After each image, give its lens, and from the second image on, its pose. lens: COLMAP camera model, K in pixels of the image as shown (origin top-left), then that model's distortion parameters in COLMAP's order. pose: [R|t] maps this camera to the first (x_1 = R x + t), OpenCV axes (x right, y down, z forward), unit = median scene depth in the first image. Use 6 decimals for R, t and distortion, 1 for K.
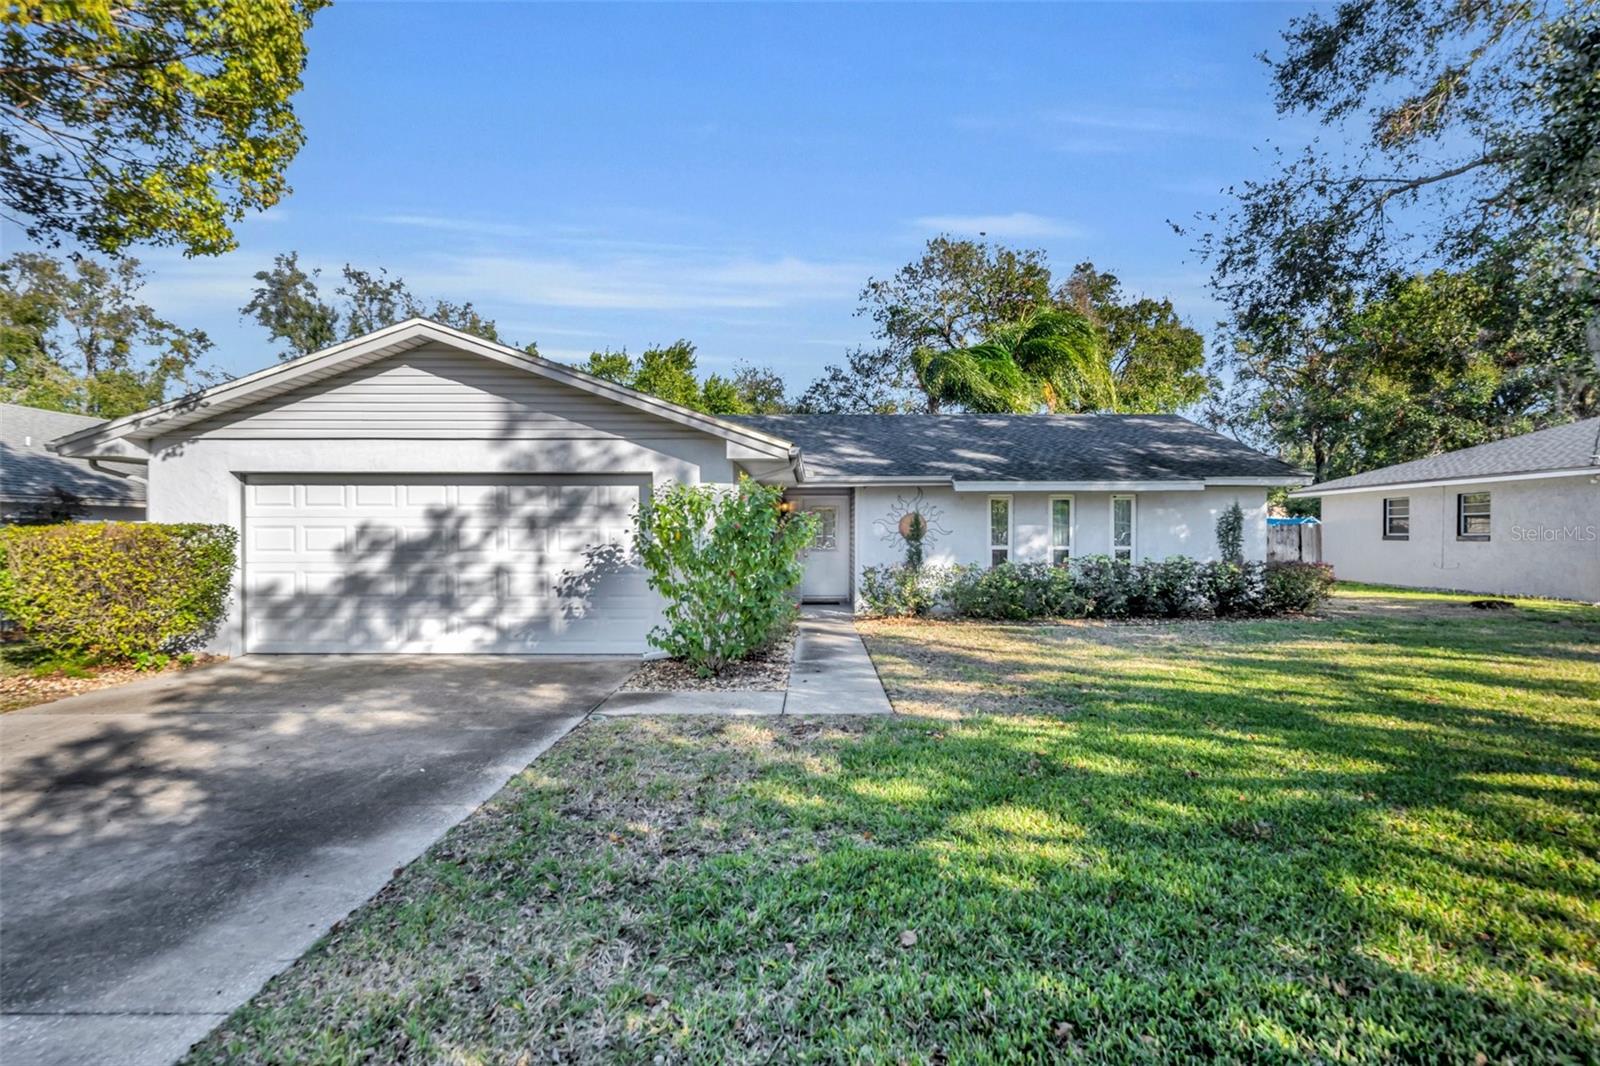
lens RADIAL K [[662.9, 0, 800.6], [0, 662.9, 531.2], [0, 0, 1]] dist [-0.002236, 0.000656]
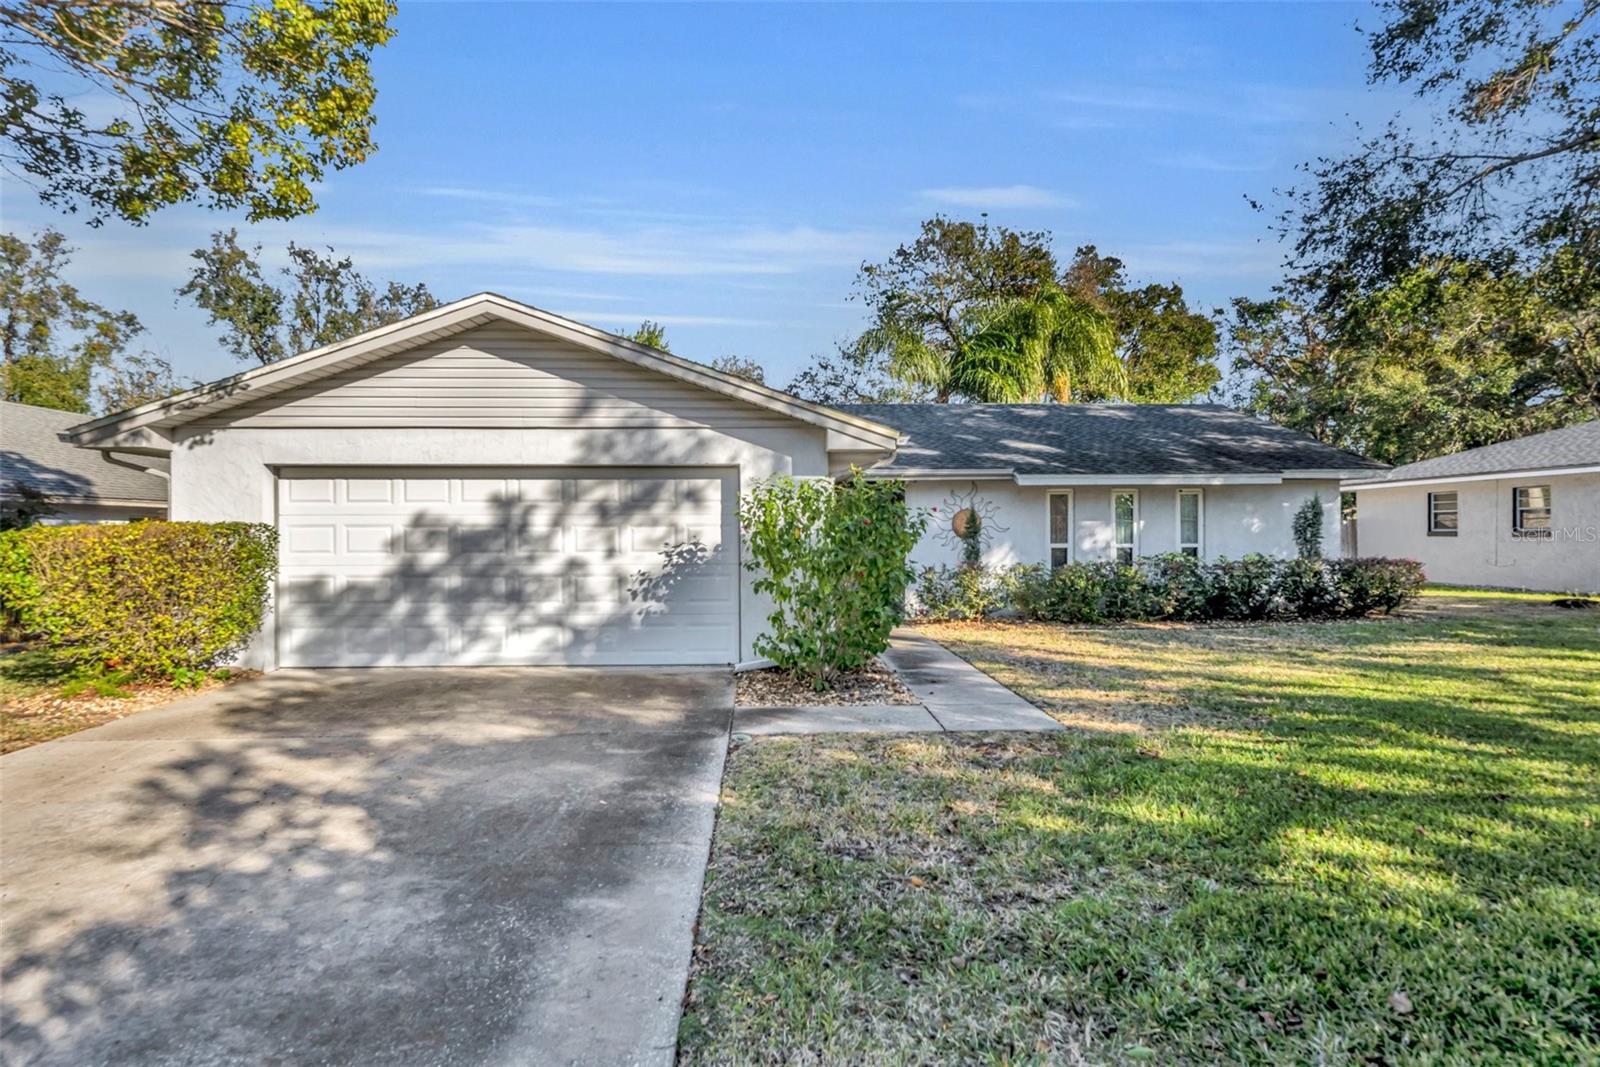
lens RADIAL K [[707.5, 0, 799.5], [0, 707.5, 523.3], [0, 0, 1]] dist [-0.001835, -0.000764]
pose [[0.999681, -0.002606, 0.025121, -0.107853], [0.002827, 0.999957, -0.008784, 0.001760], [-0.025097, 0.008852, 0.999646, 0.016419]]
